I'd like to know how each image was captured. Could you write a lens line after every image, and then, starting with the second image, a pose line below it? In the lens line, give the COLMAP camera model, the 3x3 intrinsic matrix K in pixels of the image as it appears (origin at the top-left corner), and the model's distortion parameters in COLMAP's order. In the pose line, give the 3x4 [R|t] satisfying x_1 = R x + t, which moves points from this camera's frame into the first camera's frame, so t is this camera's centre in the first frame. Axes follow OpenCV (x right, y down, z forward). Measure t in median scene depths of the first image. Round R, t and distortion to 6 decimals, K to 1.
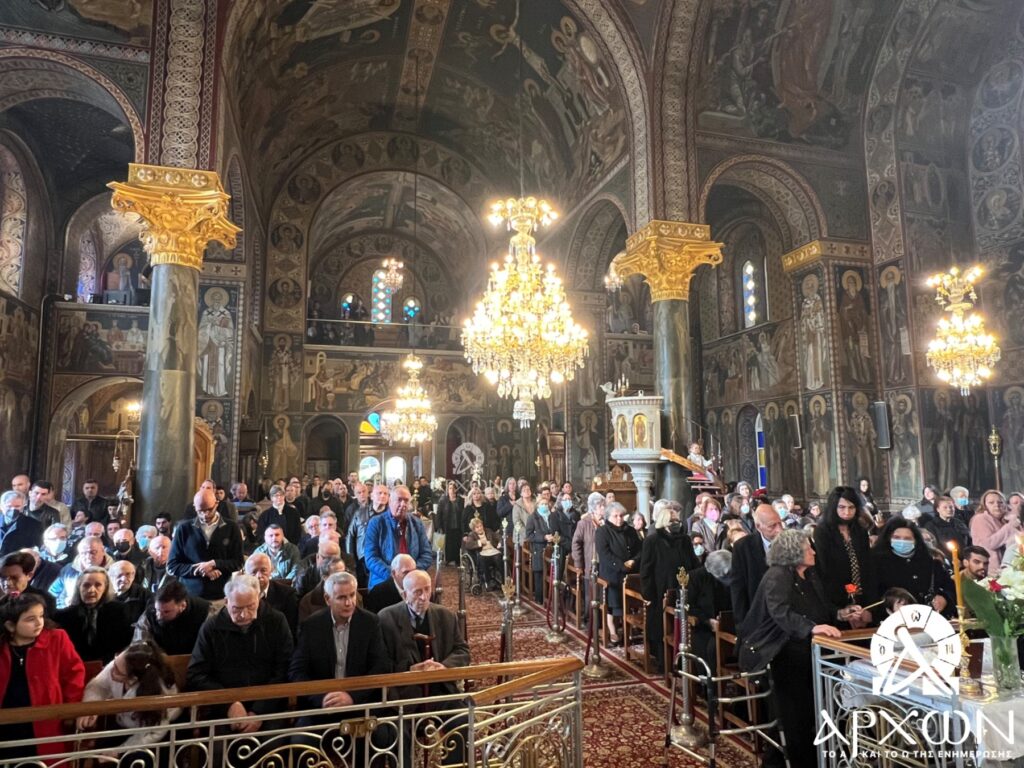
lens RADIAL K [[640.5, 0, 507.8], [0, 640.5, 386.4], [0, 0, 1]] dist [-0.008657, 0.004700]
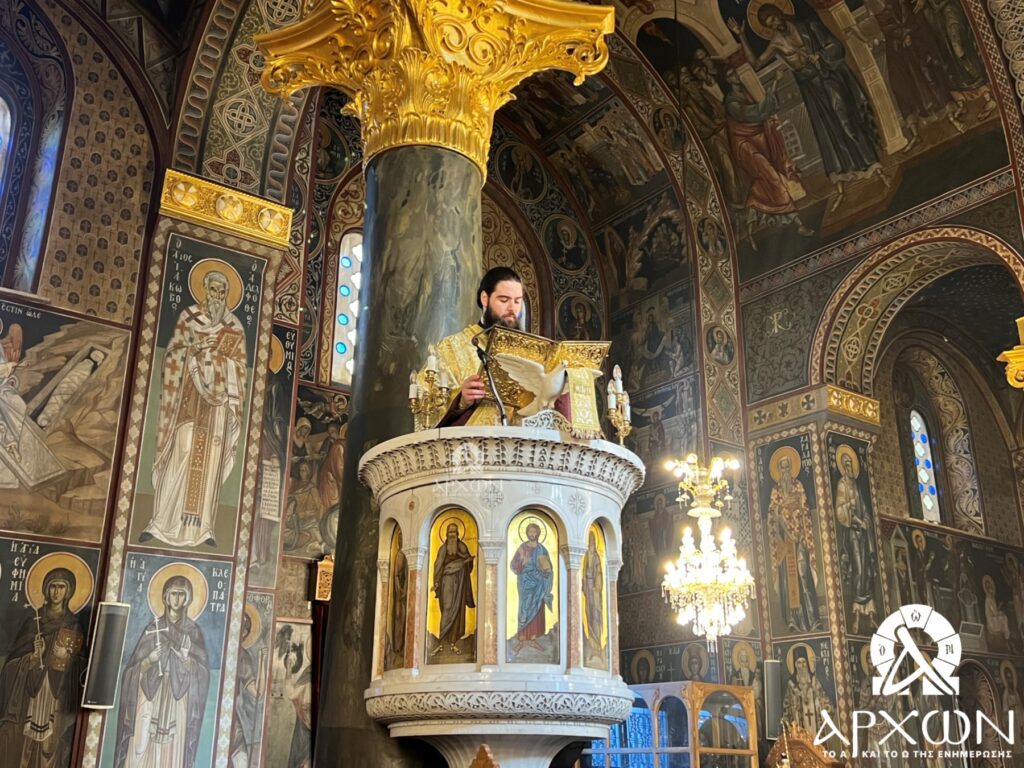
lens RADIAL K [[1033.0, 0, 508.9], [0, 1033.0, 380.8], [0, 0, 1]] dist [0.000526, 0.000000]
pose [[-0.362669, 0.333921, 0.870039, -0.135753], [-0.108540, 0.912112, -0.395312, 0.136712], [-0.925576, -0.237801, -0.294551, 1.063826]]
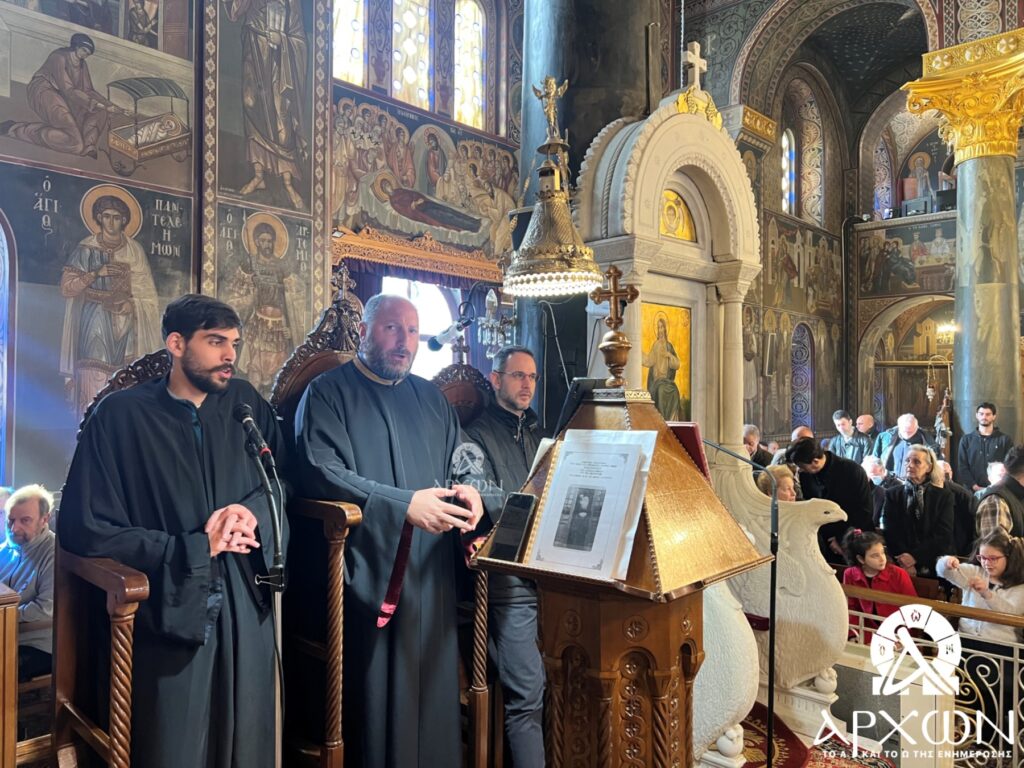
lens RADIAL K [[769.0, 0, 509.8], [0, 769.0, 378.2], [0, 0, 1]] dist [0.066573, -0.074455]
pose [[0.511210, -0.006413, -0.859432, 0.030664], [0.092289, 0.994600, 0.047474, -0.006195], [0.854487, -0.103585, 0.509041, -0.063776]]
